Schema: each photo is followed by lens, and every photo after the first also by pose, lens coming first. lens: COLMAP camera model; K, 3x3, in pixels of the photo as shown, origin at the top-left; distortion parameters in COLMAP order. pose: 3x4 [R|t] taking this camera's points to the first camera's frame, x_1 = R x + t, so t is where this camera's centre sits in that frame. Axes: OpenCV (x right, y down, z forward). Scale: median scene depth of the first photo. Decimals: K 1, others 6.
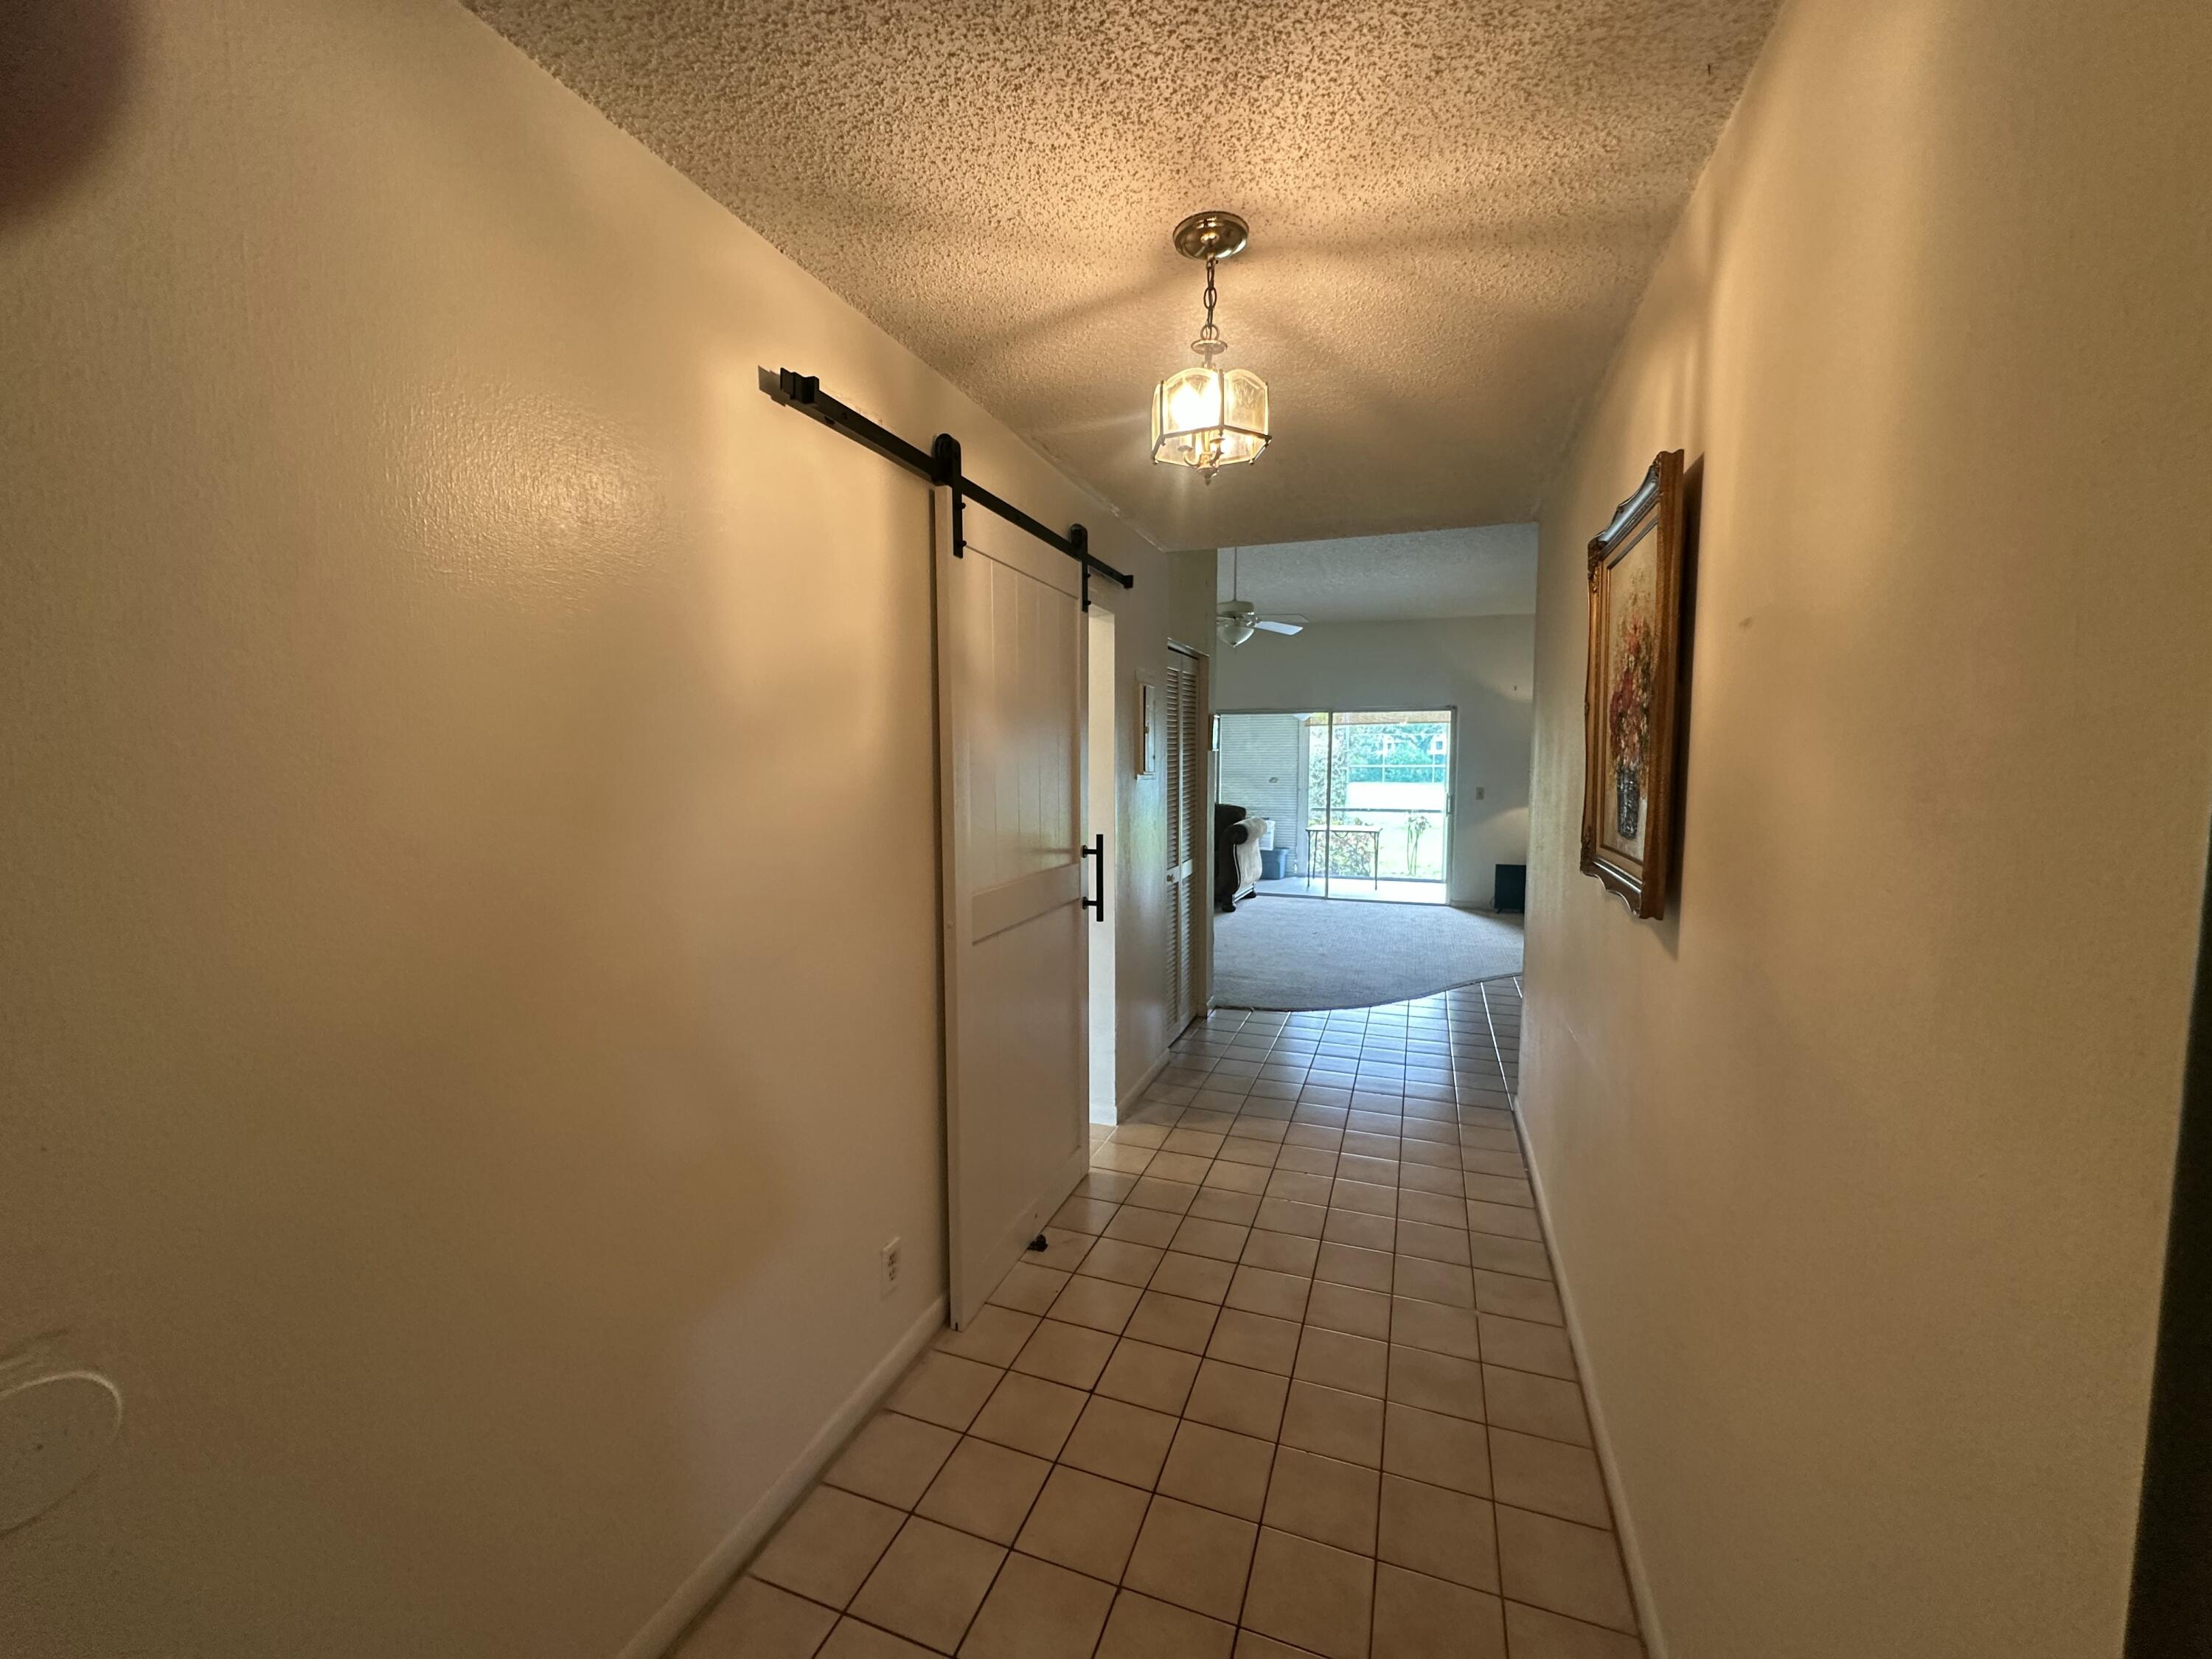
lens RADIAL K [[883.3, 0, 1106.3], [0, 883.3, 826.6], [0, 0, 1]] dist [-0.003347, 0.000393]
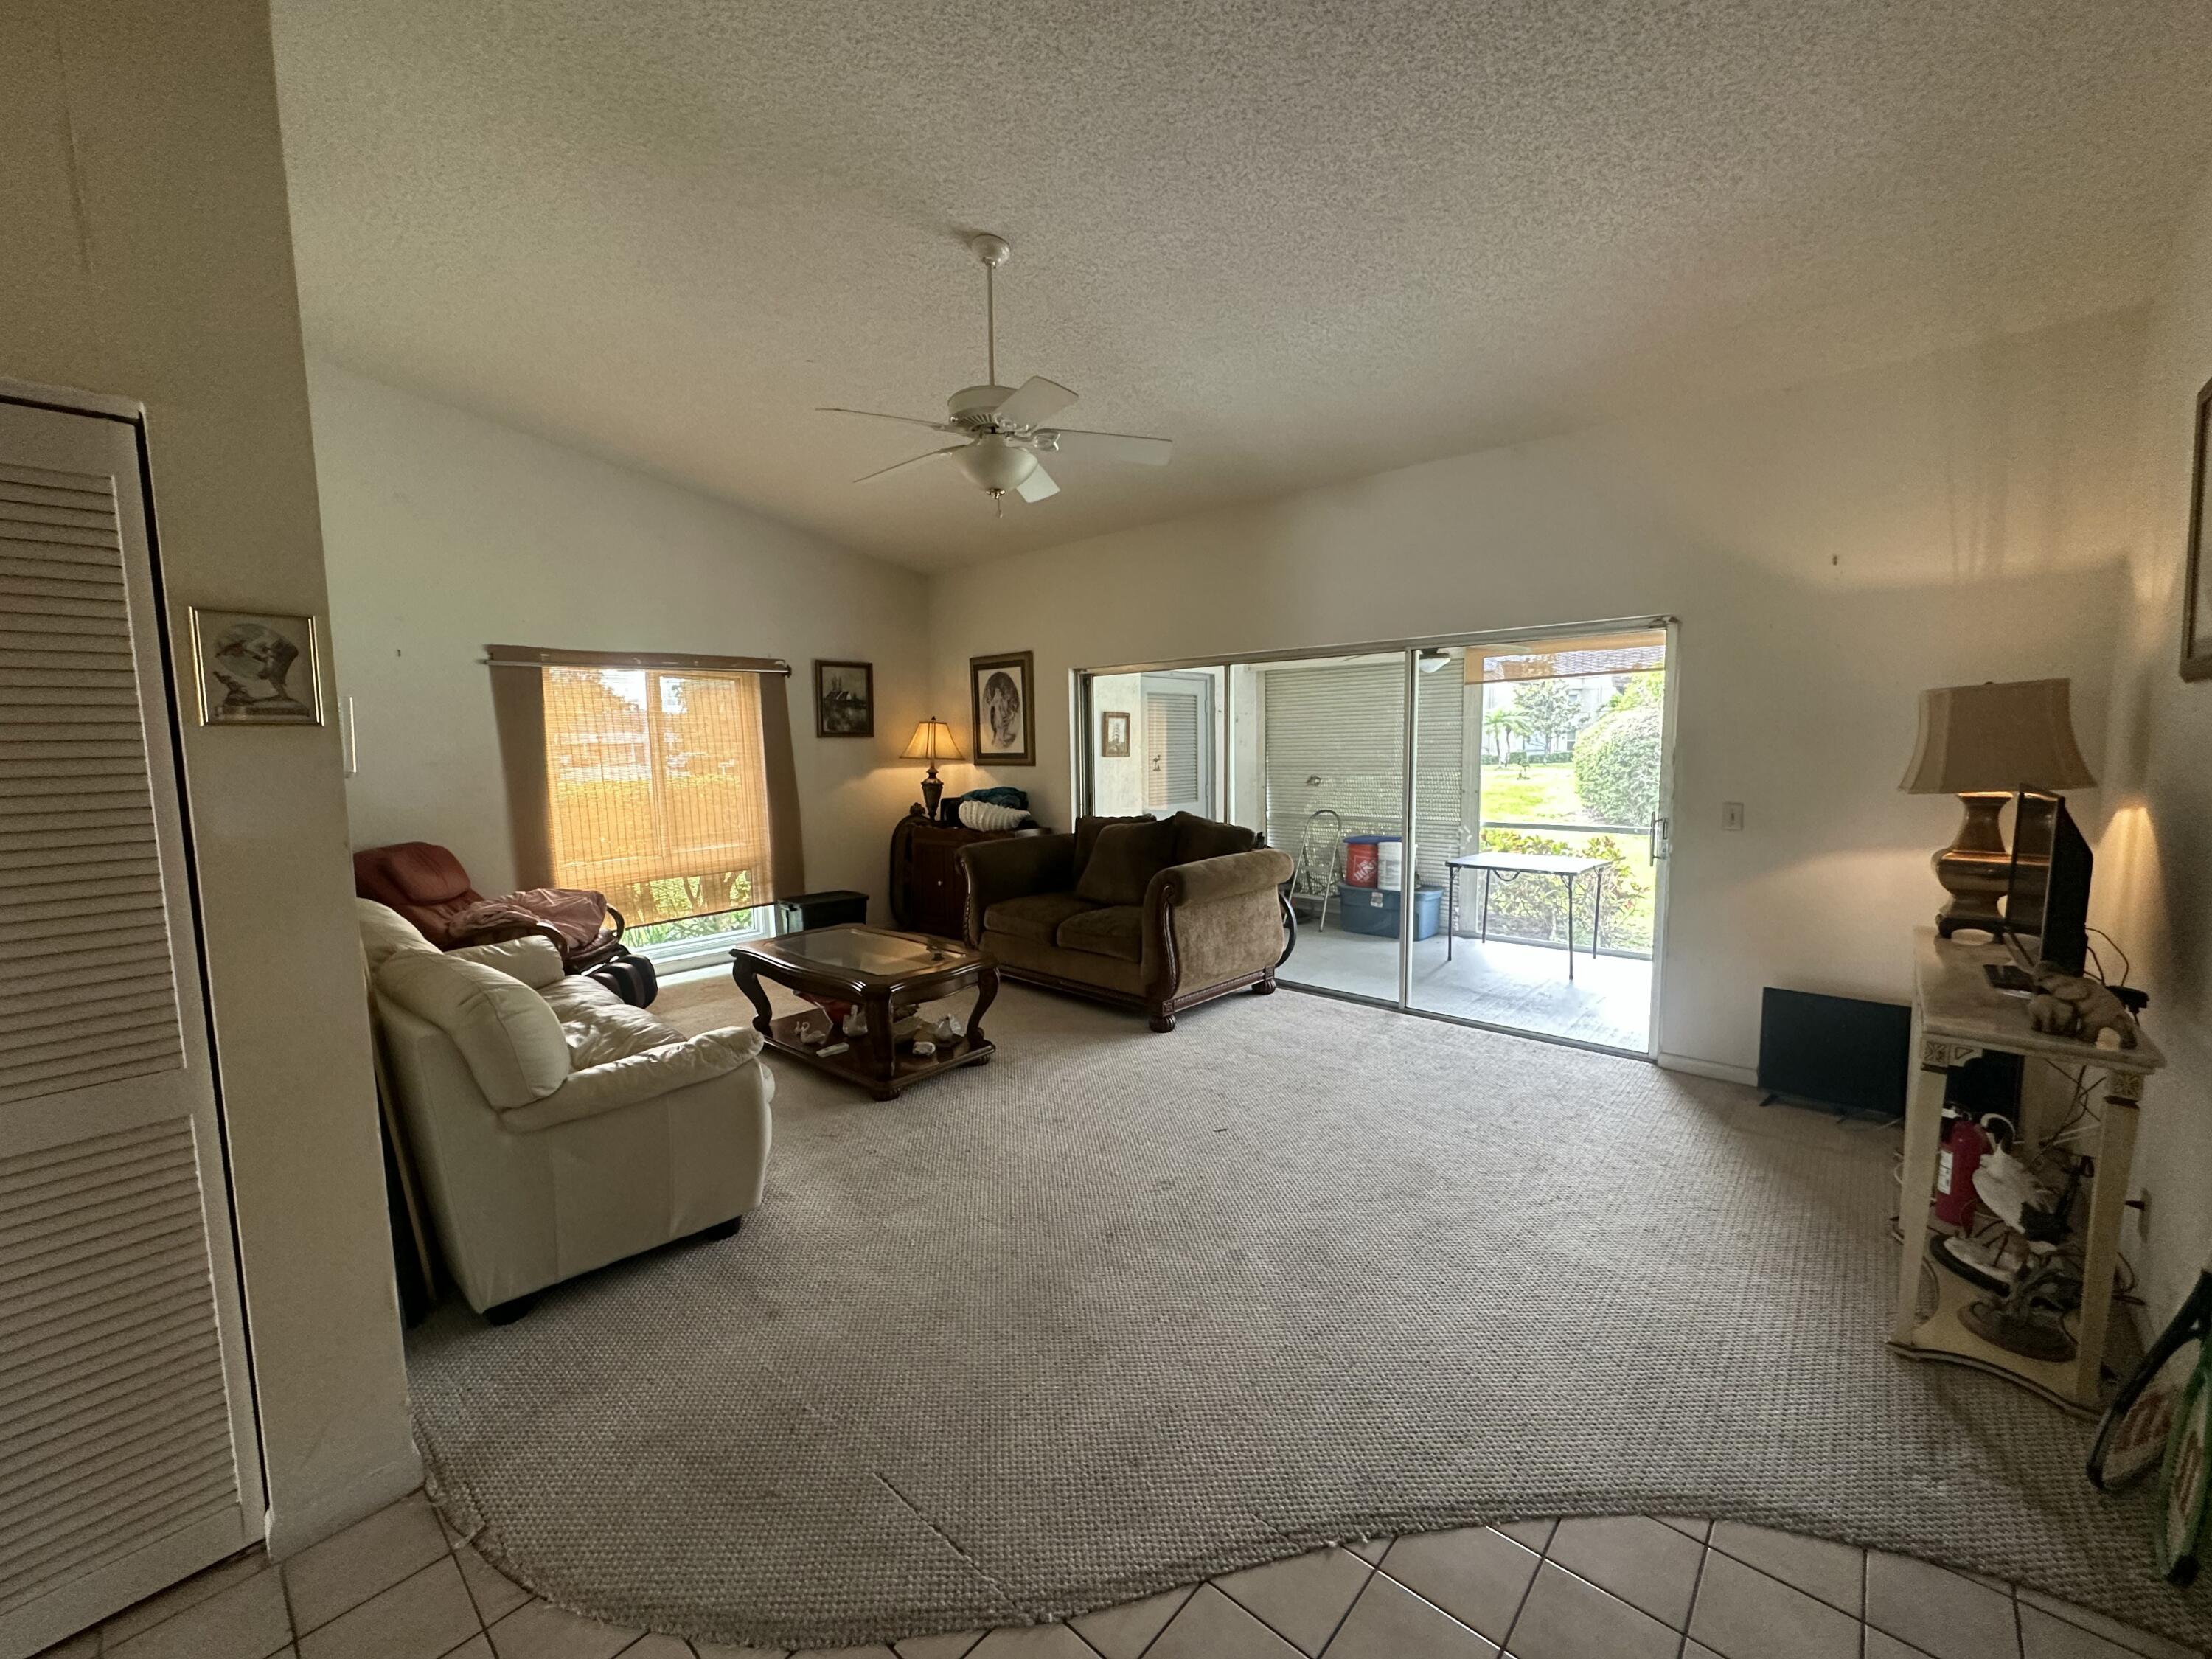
lens RADIAL K [[883.3, 0, 1111.2], [0, 883.3, 828.6], [0, 0, 1]] dist [-0.003347, 0.000393]
pose [[0.929439, 0.017707, -0.368550, 0.298854], [-0.011556, 0.999755, 0.018892, -0.034641], [0.368795, -0.013300, 0.929416, 0.484816]]
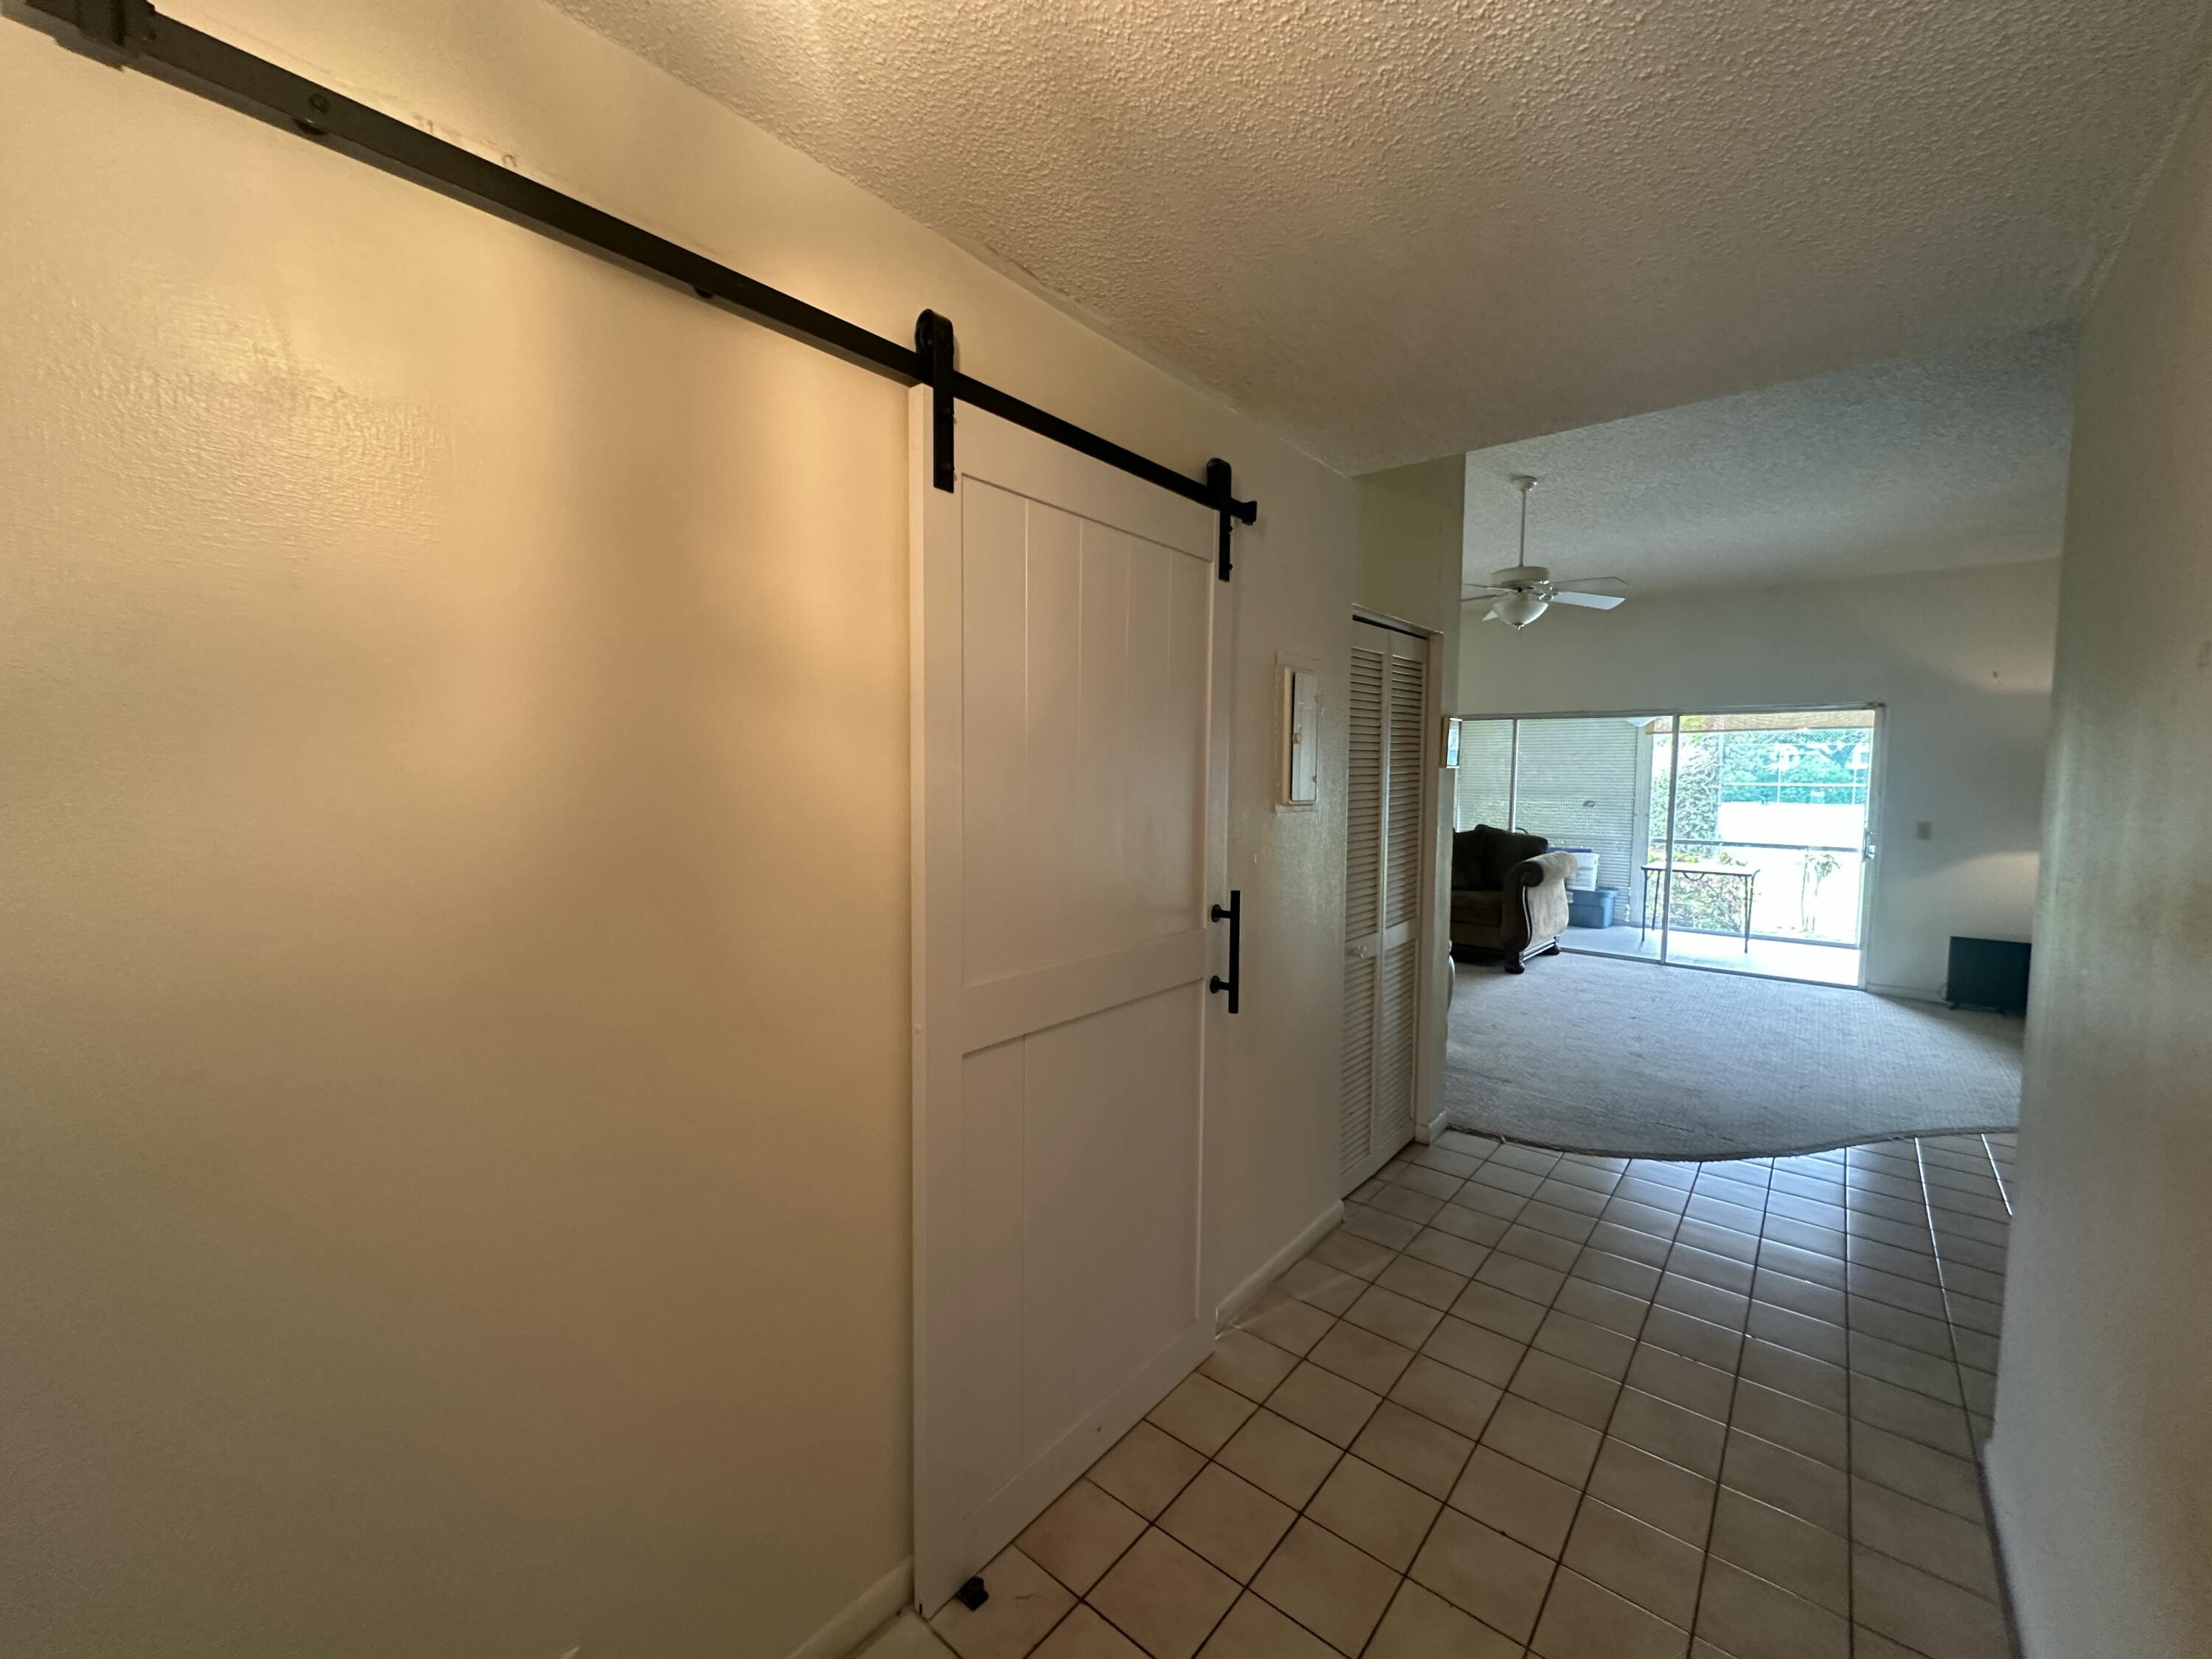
lens RADIAL K [[883.3, 0, 1103.3], [0, 883.3, 832.5], [0, 0, 1]] dist [-0.003347, 0.000393]
pose [[0.938667, 0.028220, -0.343668, 0.061510], [-0.030748, 0.999525, -0.001907, -0.014470], [0.343451, 0.012357, 0.939089, 0.142489]]
